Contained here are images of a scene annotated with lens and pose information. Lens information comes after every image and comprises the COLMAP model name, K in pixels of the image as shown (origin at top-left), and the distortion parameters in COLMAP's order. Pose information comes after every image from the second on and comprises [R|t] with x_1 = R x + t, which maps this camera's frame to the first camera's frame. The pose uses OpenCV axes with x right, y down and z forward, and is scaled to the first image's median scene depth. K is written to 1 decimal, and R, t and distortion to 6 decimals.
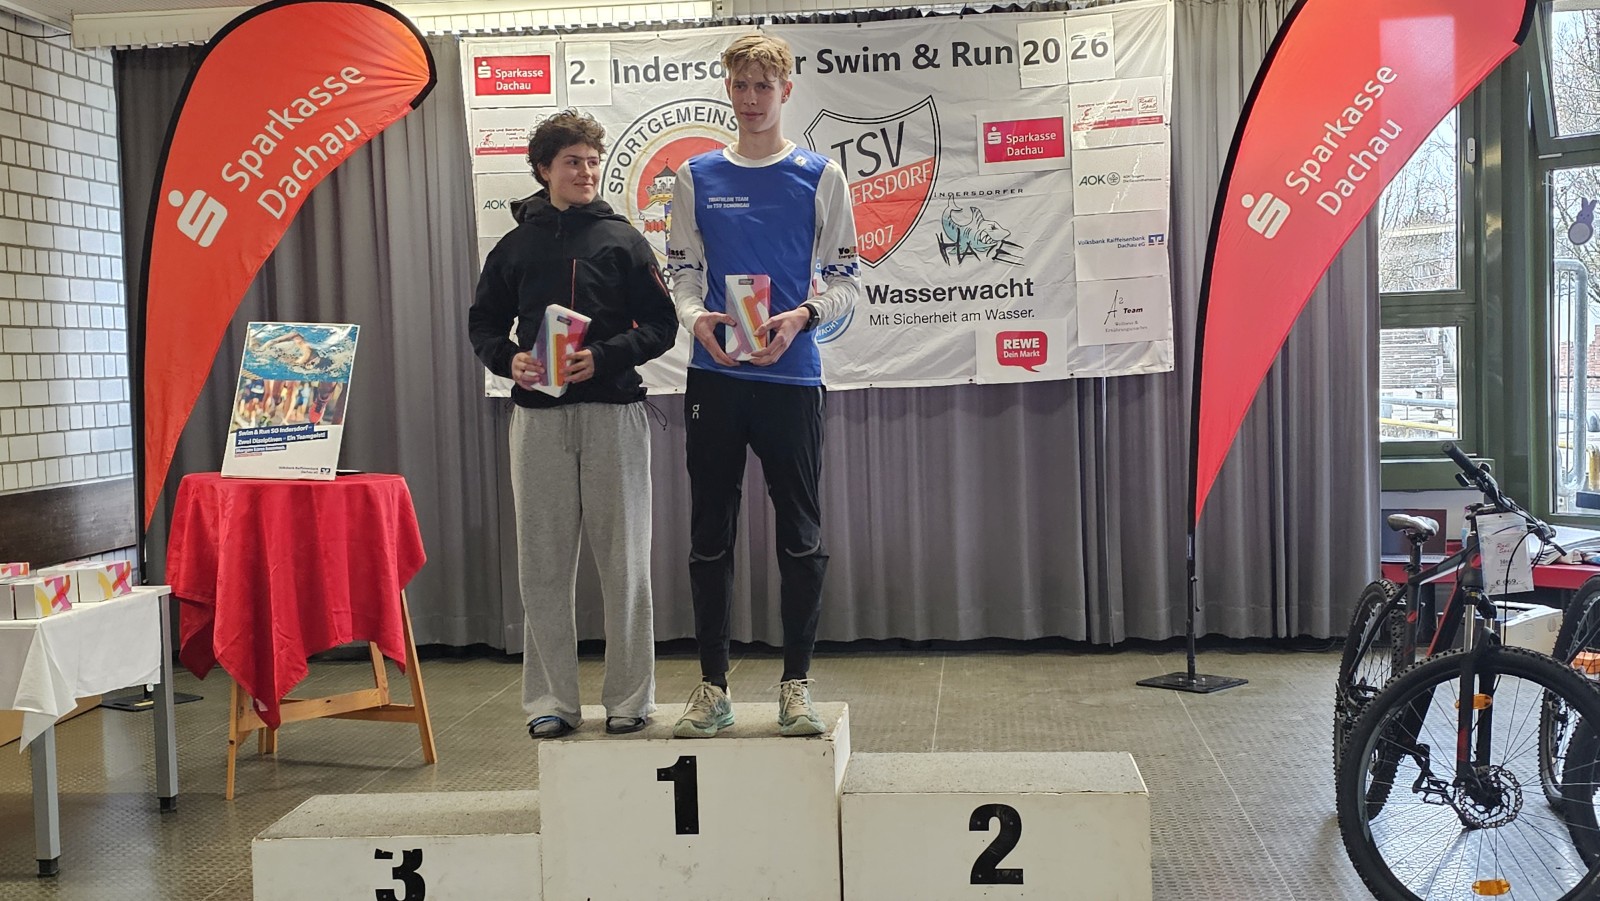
lens RADIAL K [[1854.8, 0, 788.5], [0, 1854.8, 472.1], [0, 0, 1]] dist [0.108902, -0.212876]
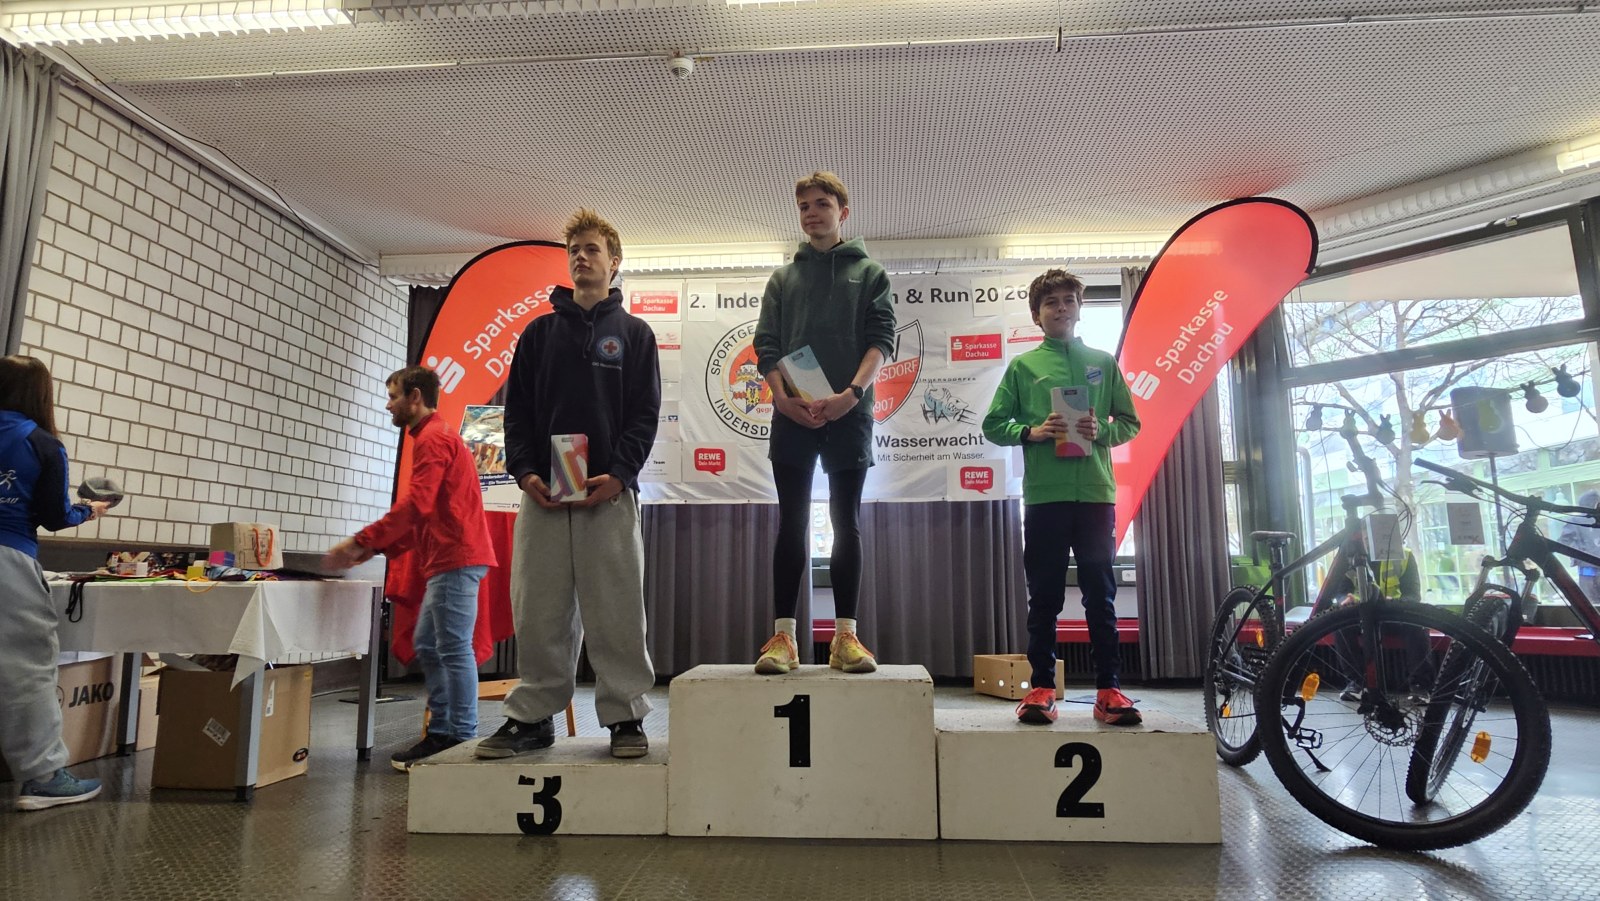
lens RADIAL K [[943.7, 0, 801.2], [0, 943.7, 452.5], [0, 0, 1]] dist [-0.001249, -0.001961]
pose [[0.998973, 0.031926, 0.032144, -0.045150], [-0.025005, 0.980193, -0.196458, 0.070079], [-0.037779, 0.195453, 0.979985, 0.236805]]
